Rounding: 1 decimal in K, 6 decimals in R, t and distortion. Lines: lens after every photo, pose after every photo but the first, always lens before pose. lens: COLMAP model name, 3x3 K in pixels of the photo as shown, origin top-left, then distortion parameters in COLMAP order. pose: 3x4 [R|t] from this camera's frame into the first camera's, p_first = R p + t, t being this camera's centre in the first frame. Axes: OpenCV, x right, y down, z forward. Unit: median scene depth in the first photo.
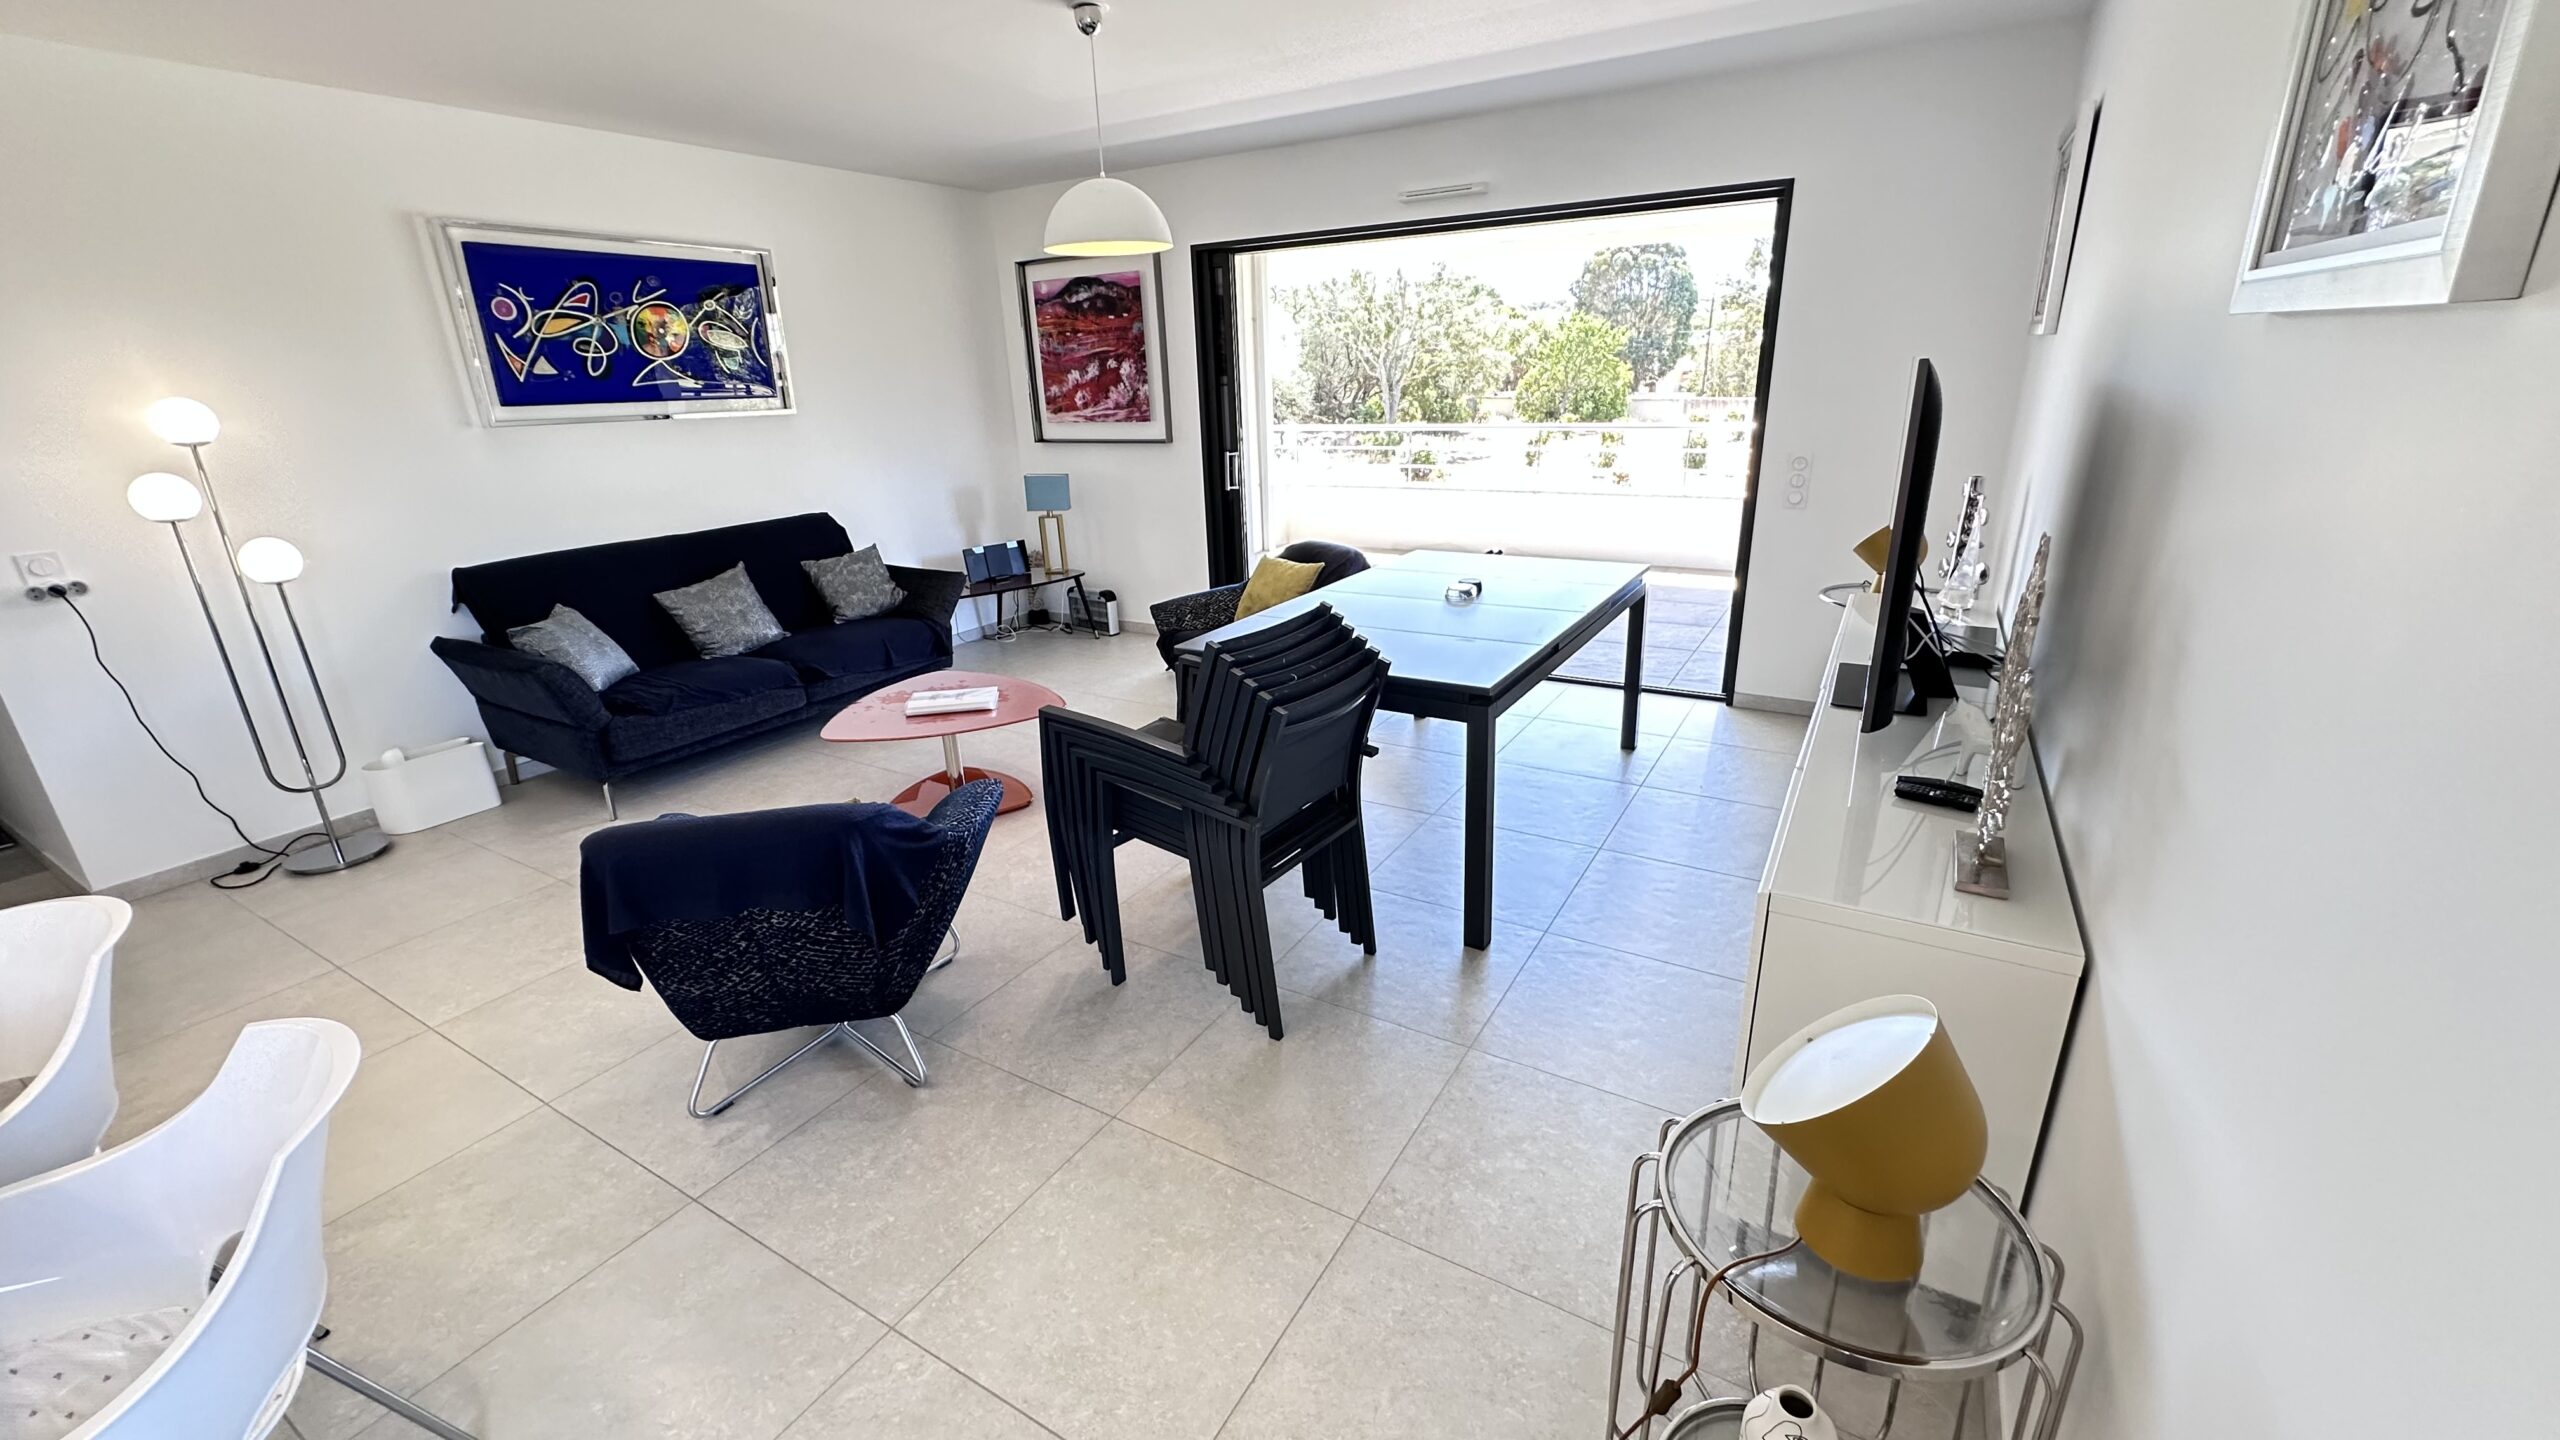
lens RADIAL K [[1020.0, 0, 1280.0], [0, 1020.0, 720.0], [0, 0, 1]] dist [0.001082, -0.000103]
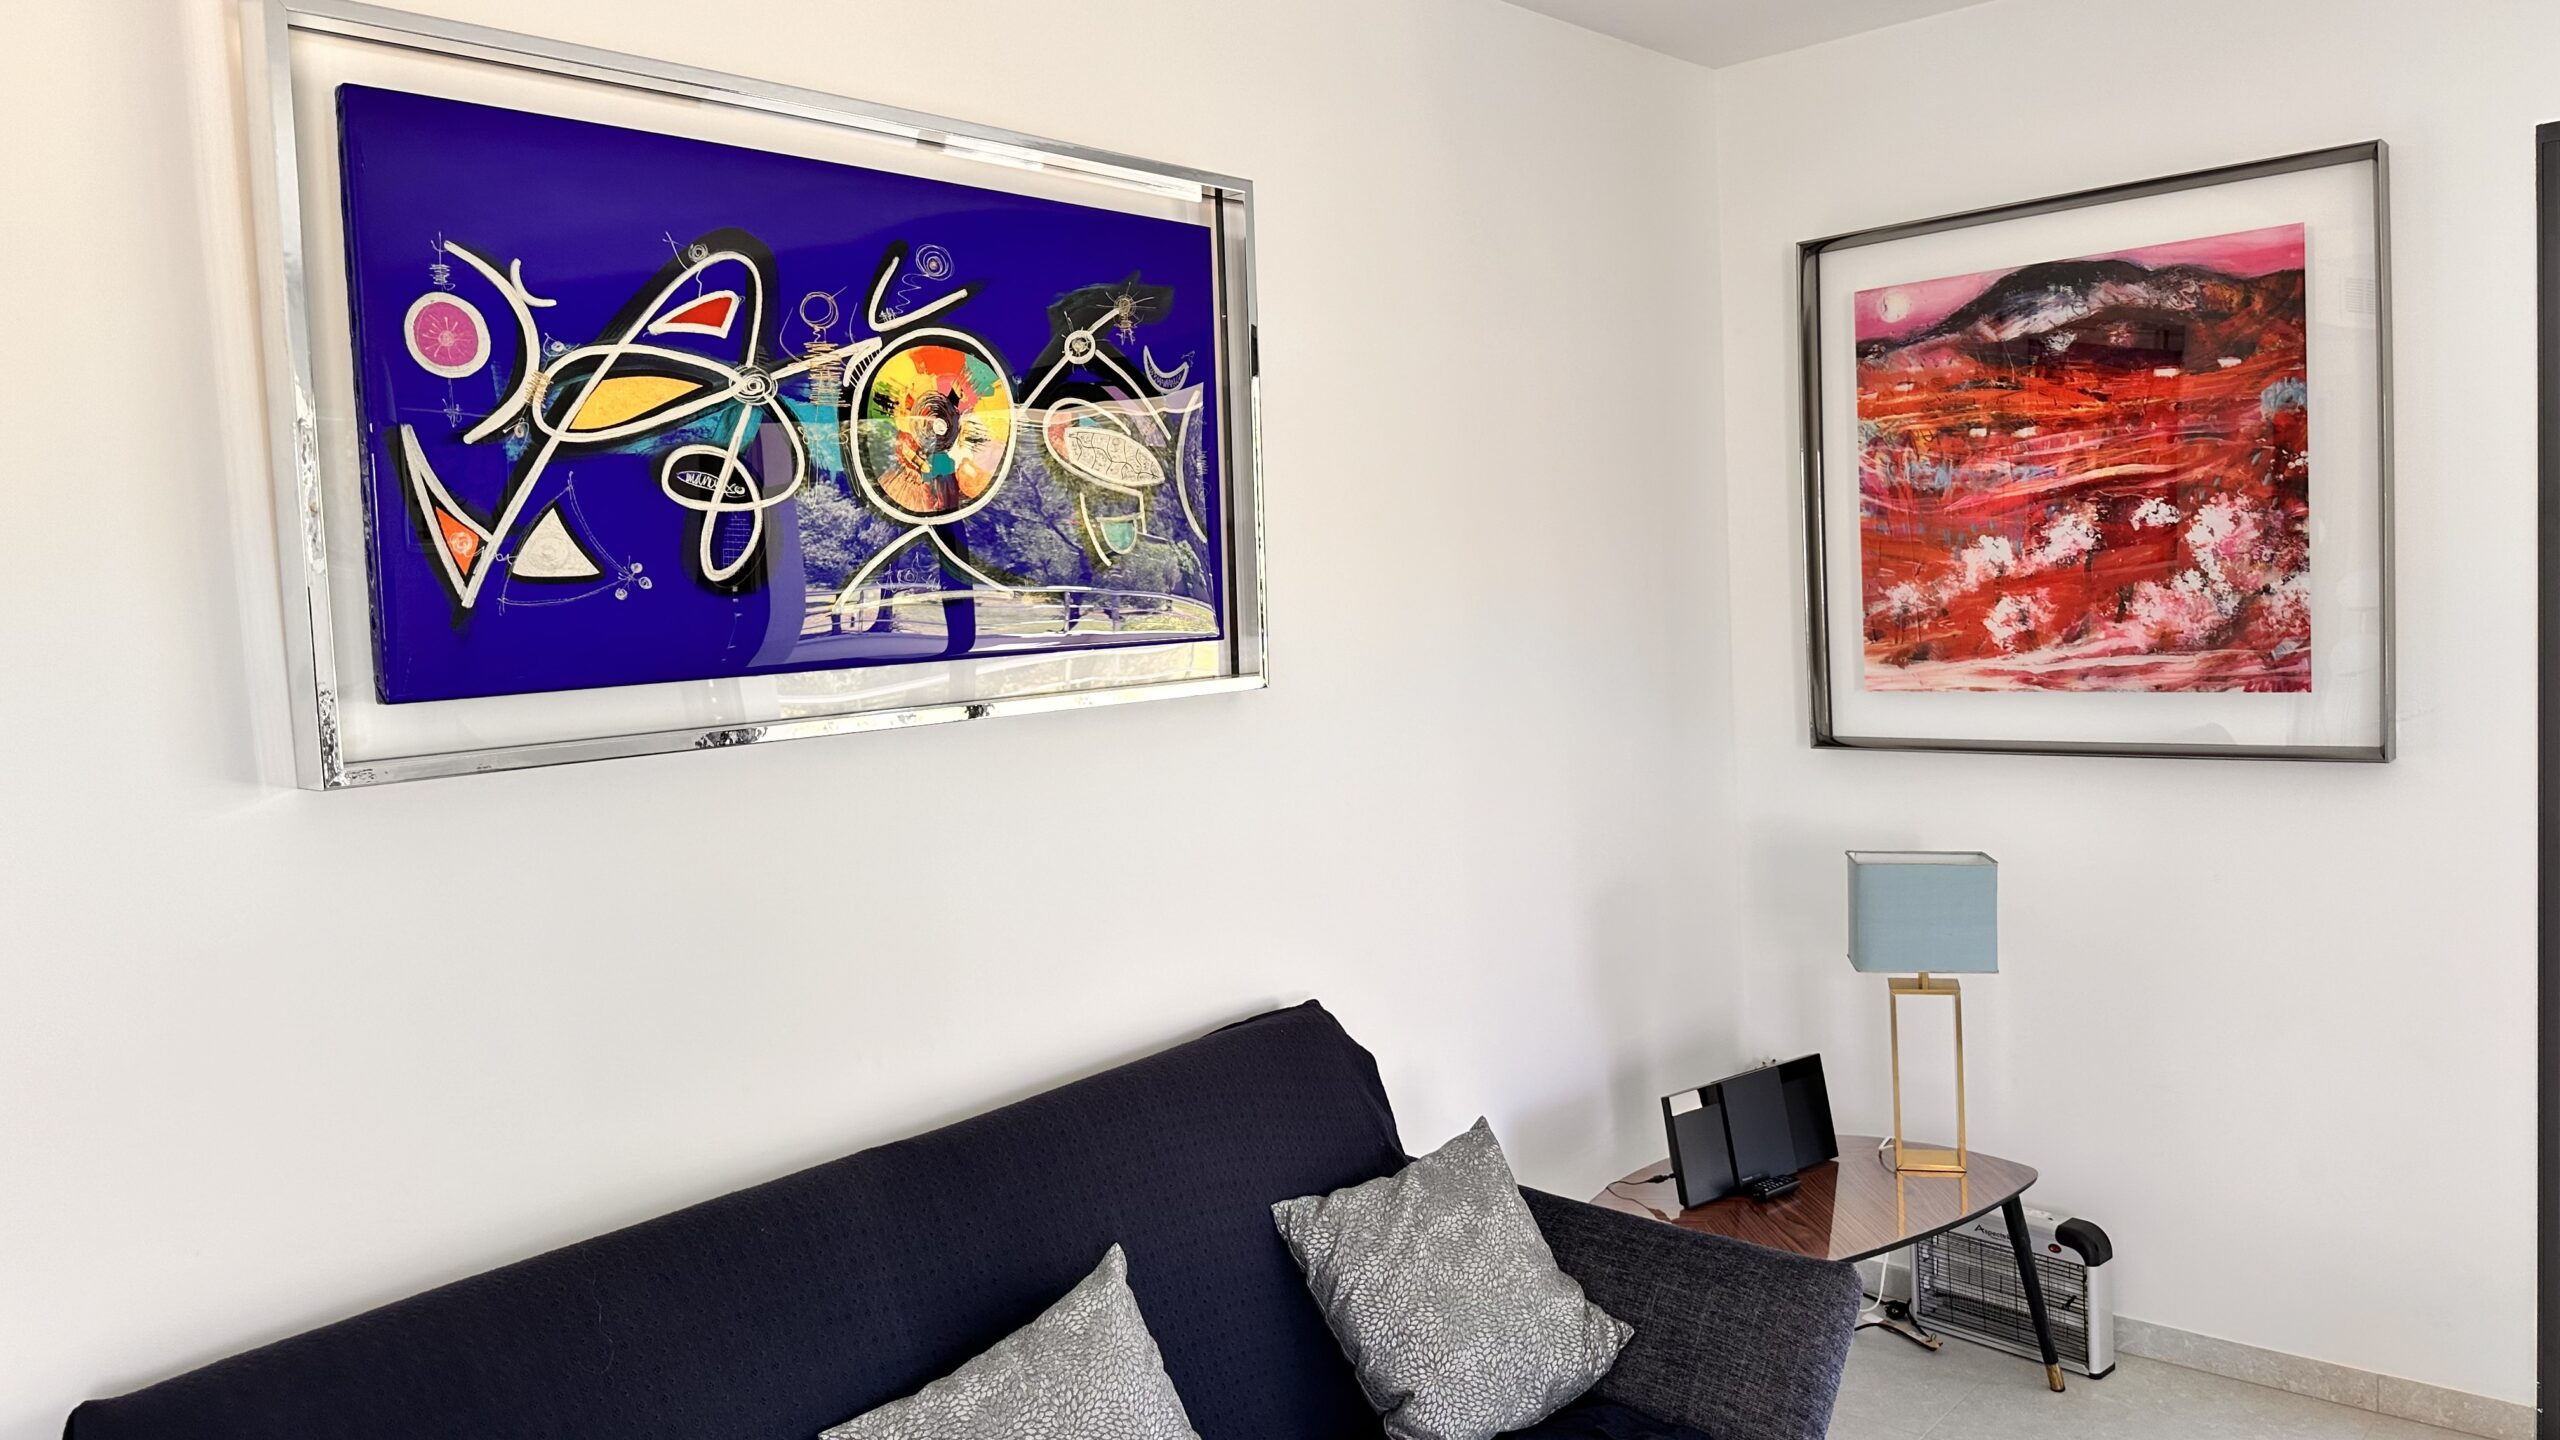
lens RADIAL K [[1829.4, 0, 1280.0], [0, 1829.4, 720.0], [0, 0, 1]] dist [0.094690, -0.177695]
pose [[0.980423, -0.004015, -0.196861, -0.360958], [-0.043251, 0.970983, -0.235205, -0.162629], [0.192093, 0.239115, 0.951801, 0.482724]]
